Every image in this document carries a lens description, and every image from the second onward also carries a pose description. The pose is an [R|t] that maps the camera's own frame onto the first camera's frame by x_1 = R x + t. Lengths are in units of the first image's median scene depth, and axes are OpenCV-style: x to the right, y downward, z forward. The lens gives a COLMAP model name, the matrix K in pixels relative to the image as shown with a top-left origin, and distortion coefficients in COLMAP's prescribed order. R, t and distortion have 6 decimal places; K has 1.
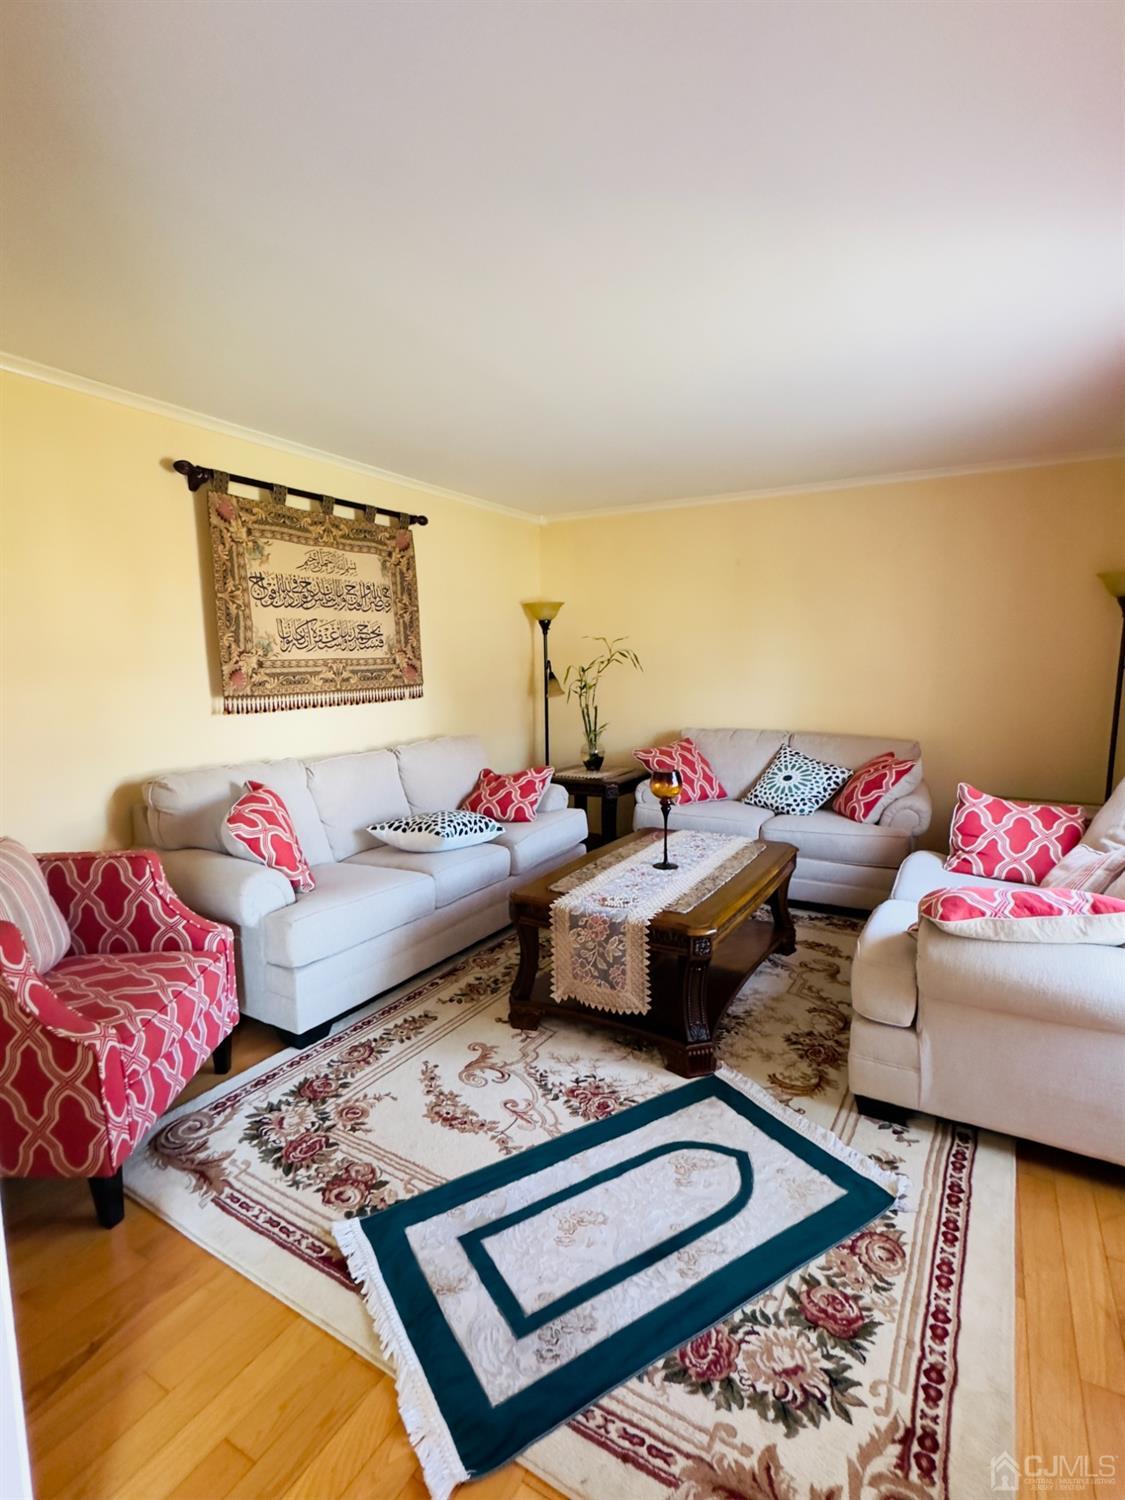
lens RADIAL K [[733.9, 0, 559.1], [0, 733.9, 749.9], [0, 0, 1]] dist [-0.003393, -0.000083]
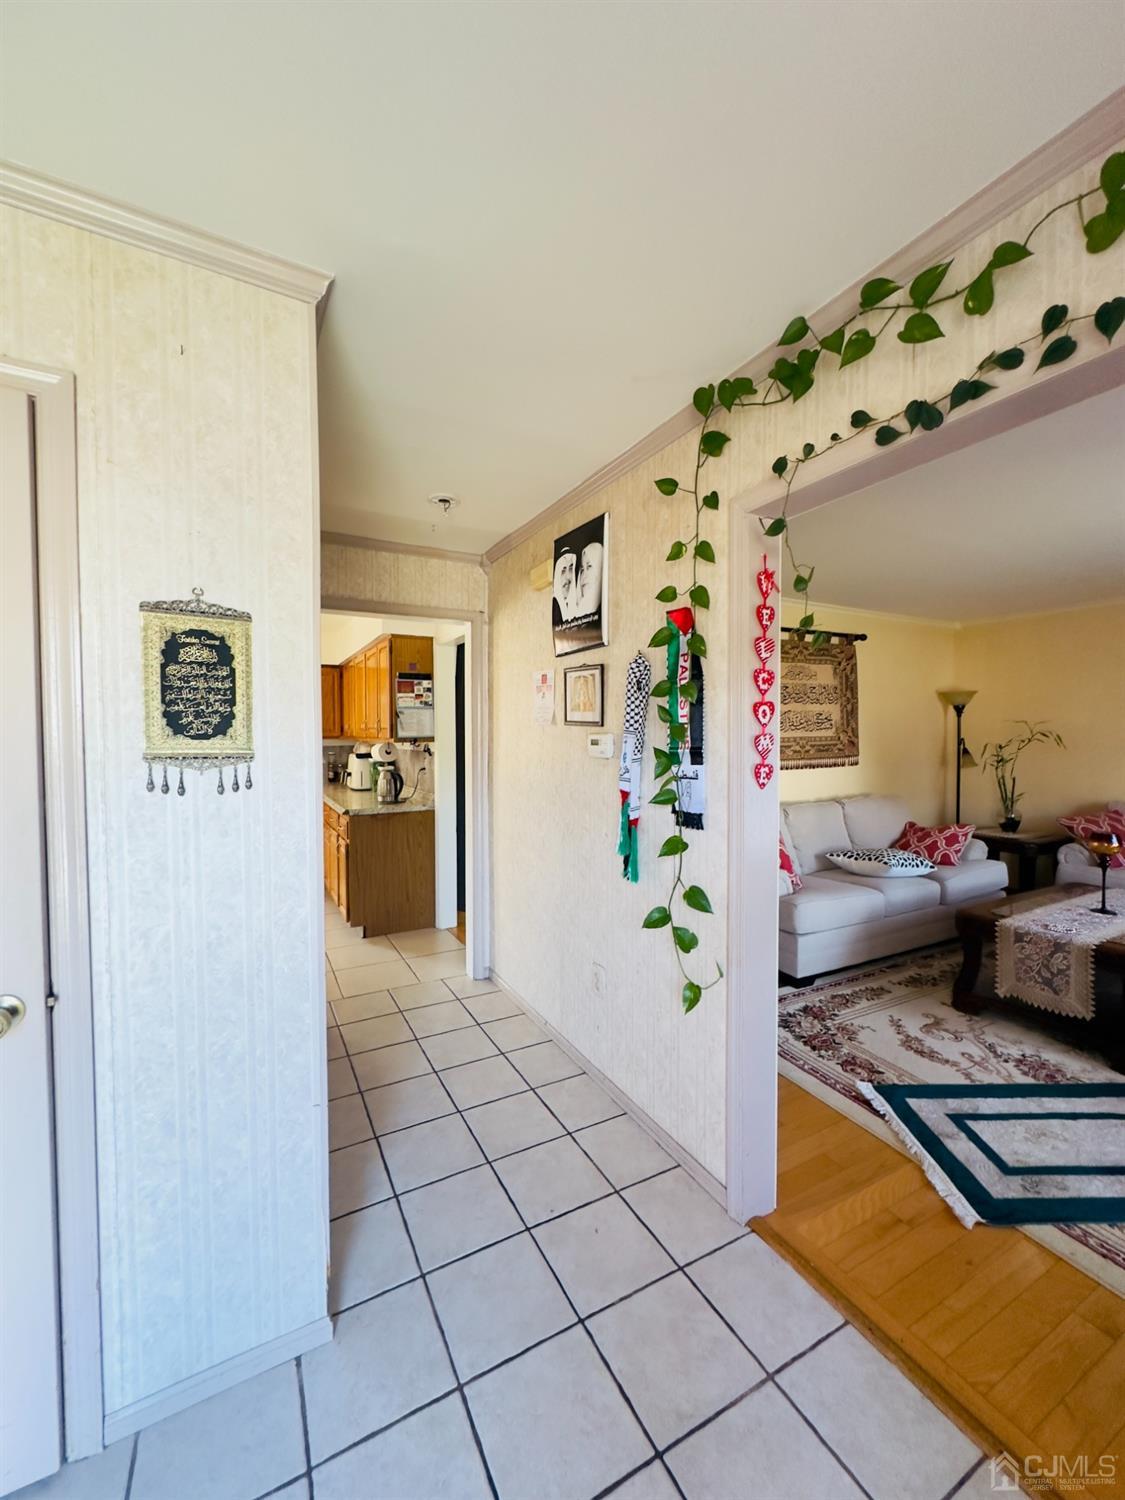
lens RADIAL K [[598.6, 0, 560.3], [0, 598.6, 751.0], [0, 0, 1]] dist [-0.003479, -0.000212]
pose [[0.850848, 0.024399, -0.524845, -0.111441], [-0.070255, 0.995234, -0.067626, 0.024366], [0.520693, 0.094412, 0.848507, -0.342245]]
